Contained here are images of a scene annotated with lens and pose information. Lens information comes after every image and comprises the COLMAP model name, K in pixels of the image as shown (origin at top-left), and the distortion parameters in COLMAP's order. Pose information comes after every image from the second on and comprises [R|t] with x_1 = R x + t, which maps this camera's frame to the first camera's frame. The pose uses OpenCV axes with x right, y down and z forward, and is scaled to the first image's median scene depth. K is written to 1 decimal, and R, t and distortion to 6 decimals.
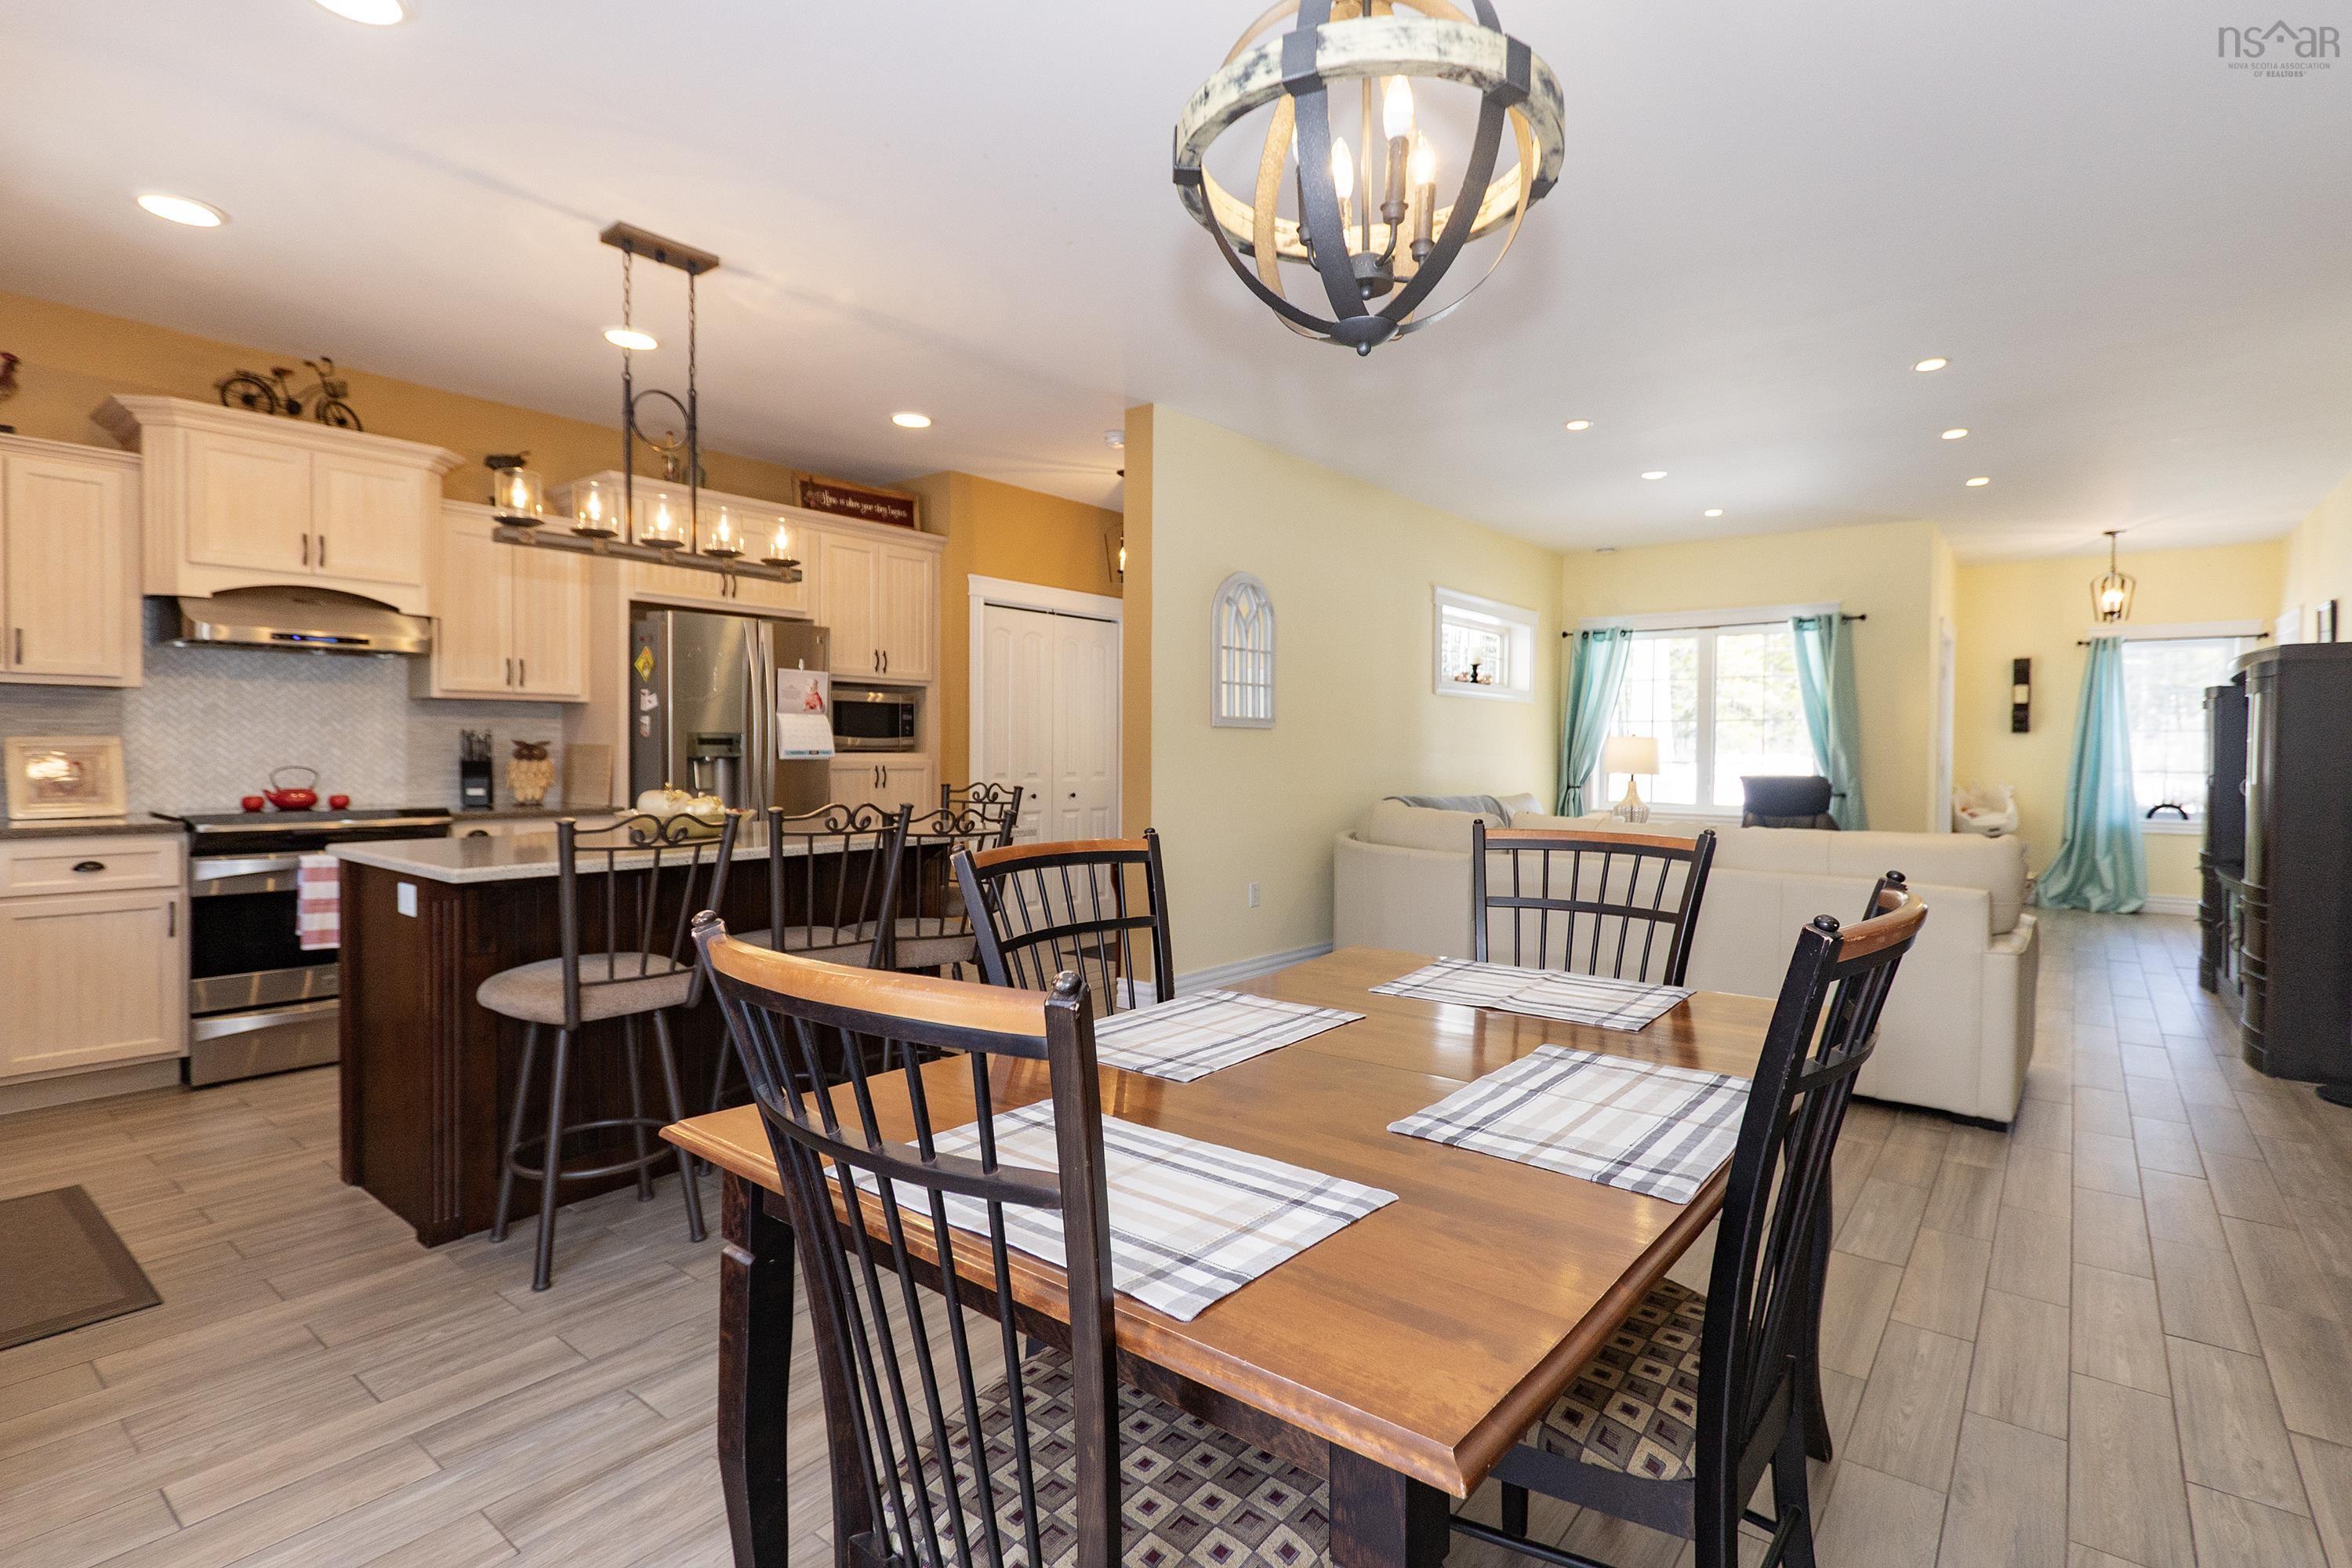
lens RADIAL K [[1114.2, 0, 1194.3], [0, 1114.2, 772.9], [0, 0, 1]] dist [-0.002048, -0.000616]
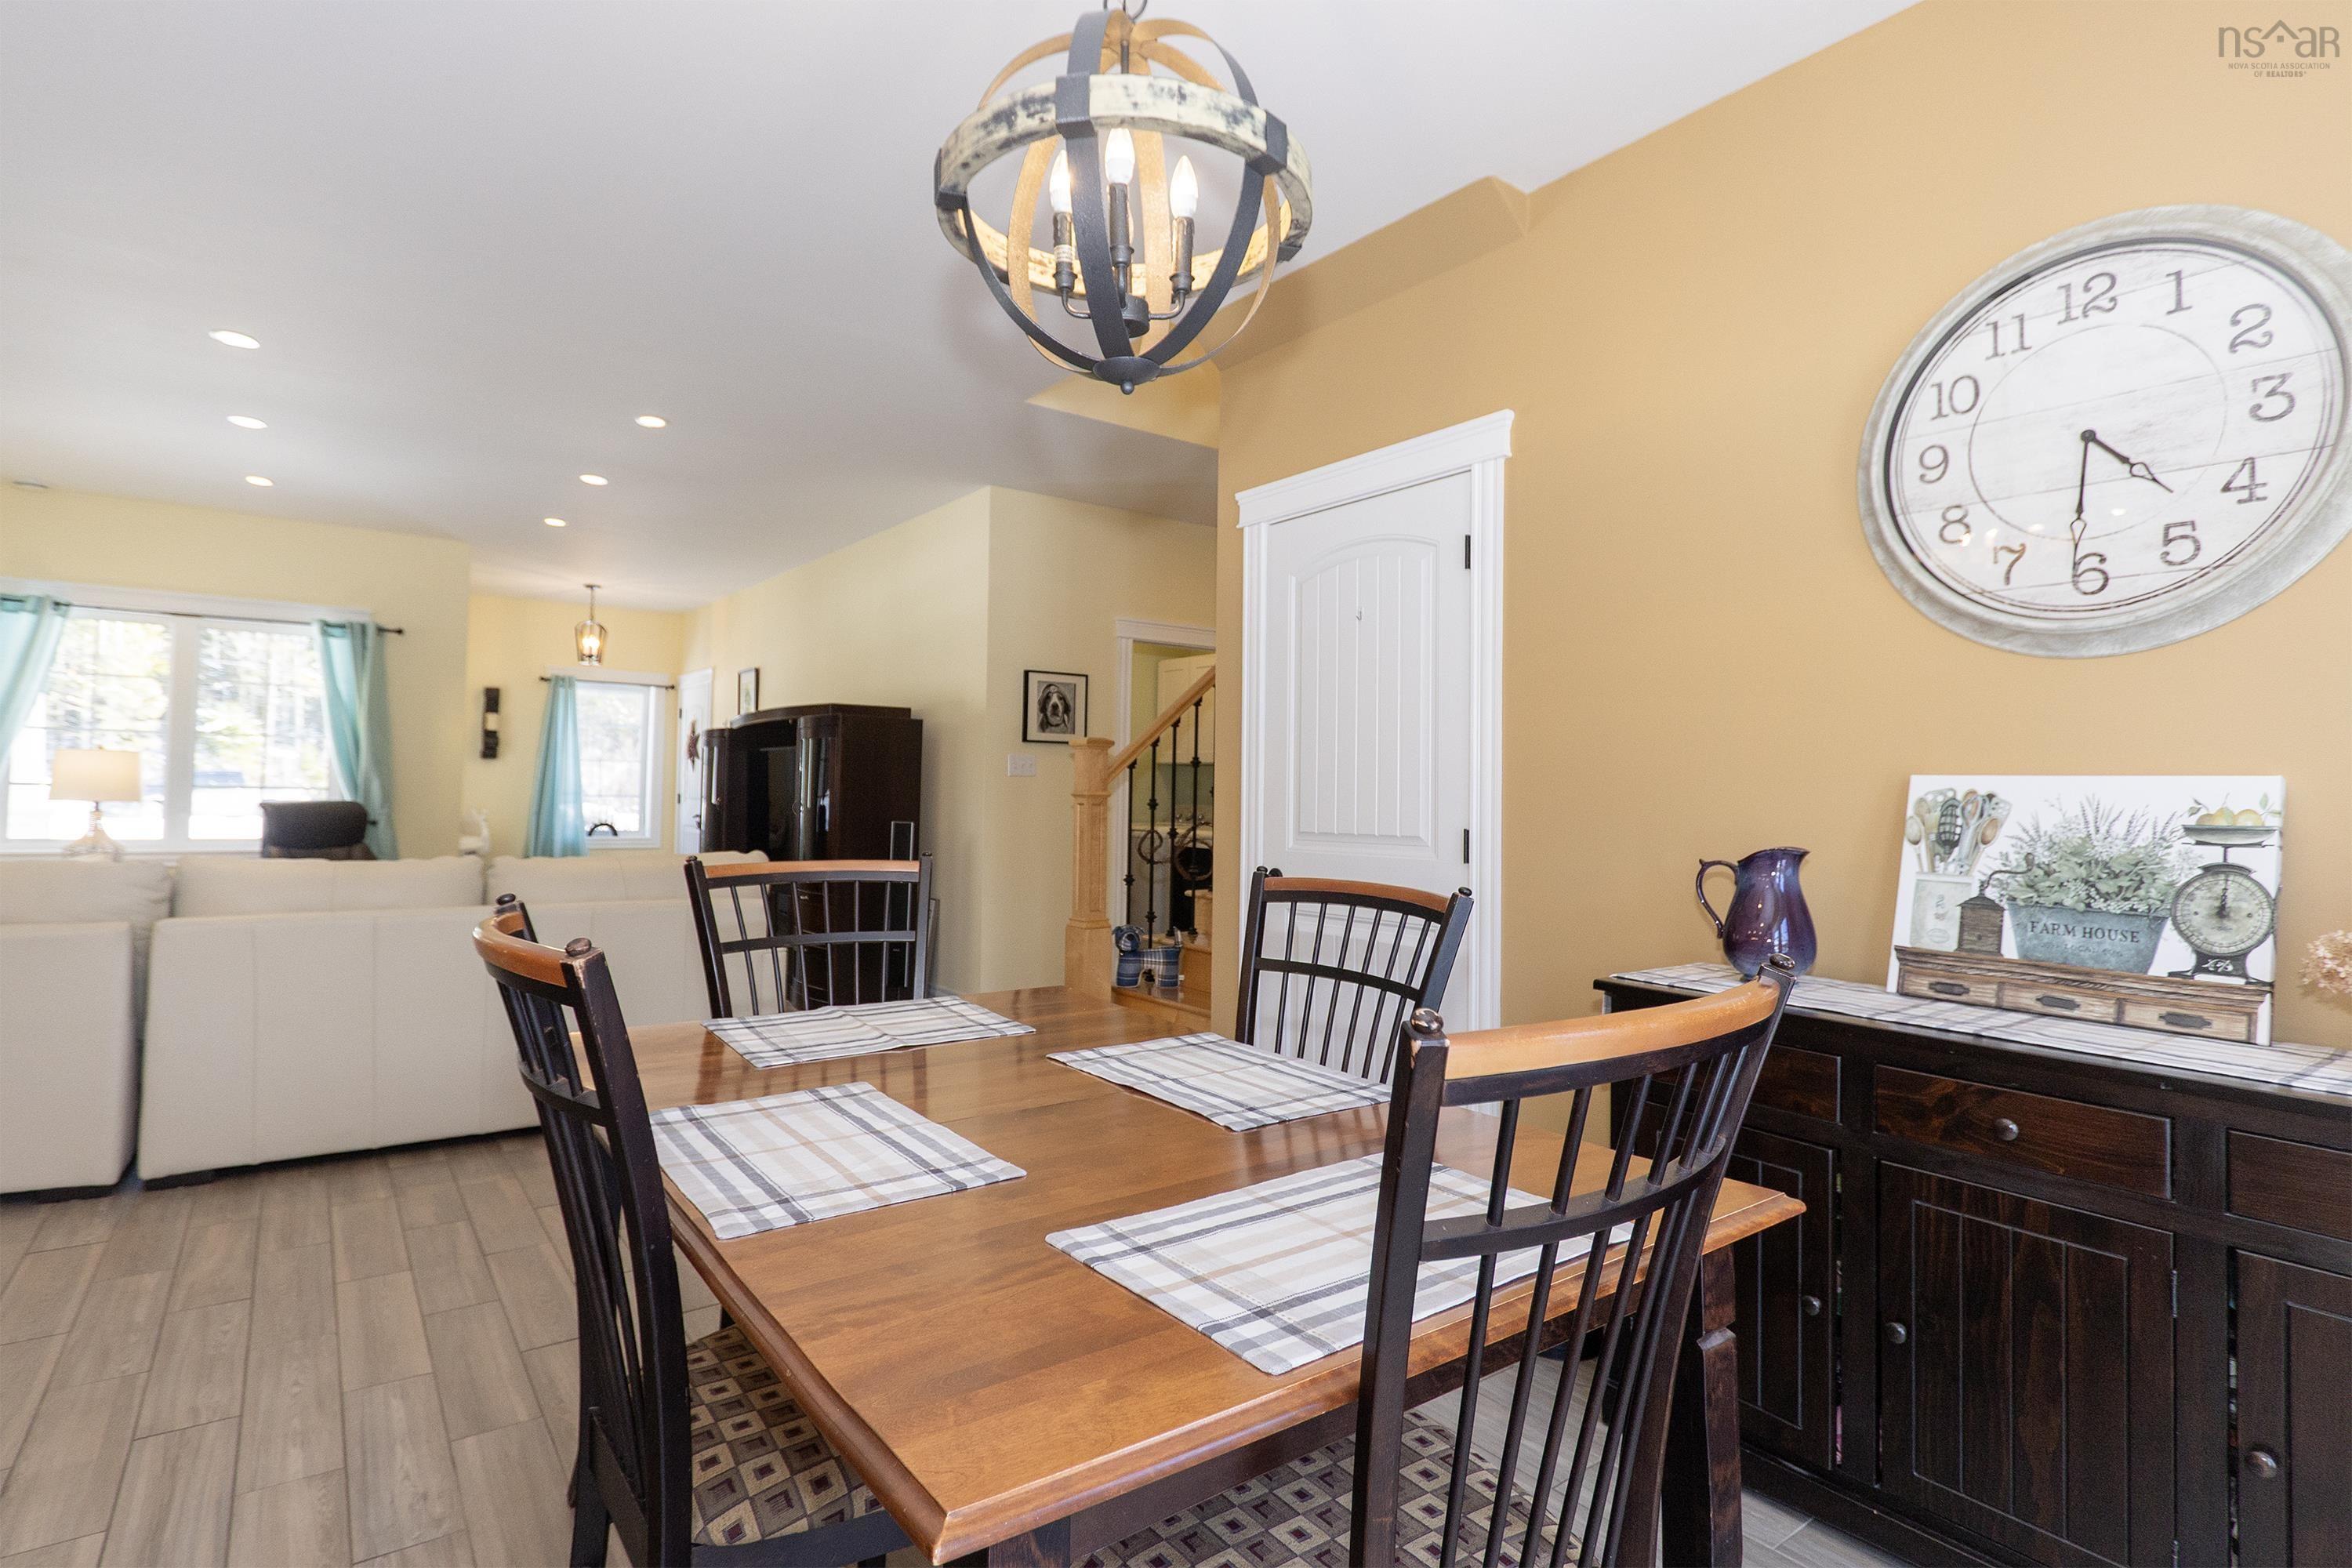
lens RADIAL K [[1164.7, 0, 1142.0], [0, 1164.7, 763.9], [0, 0, 1]] dist [0.005187, 0.000192]
pose [[0.272686, 0.022624, 0.961837, -0.291599], [0.003662, 0.999692, -0.024553, -0.004062], [-0.962096, 0.010218, 0.272519, 0.233777]]
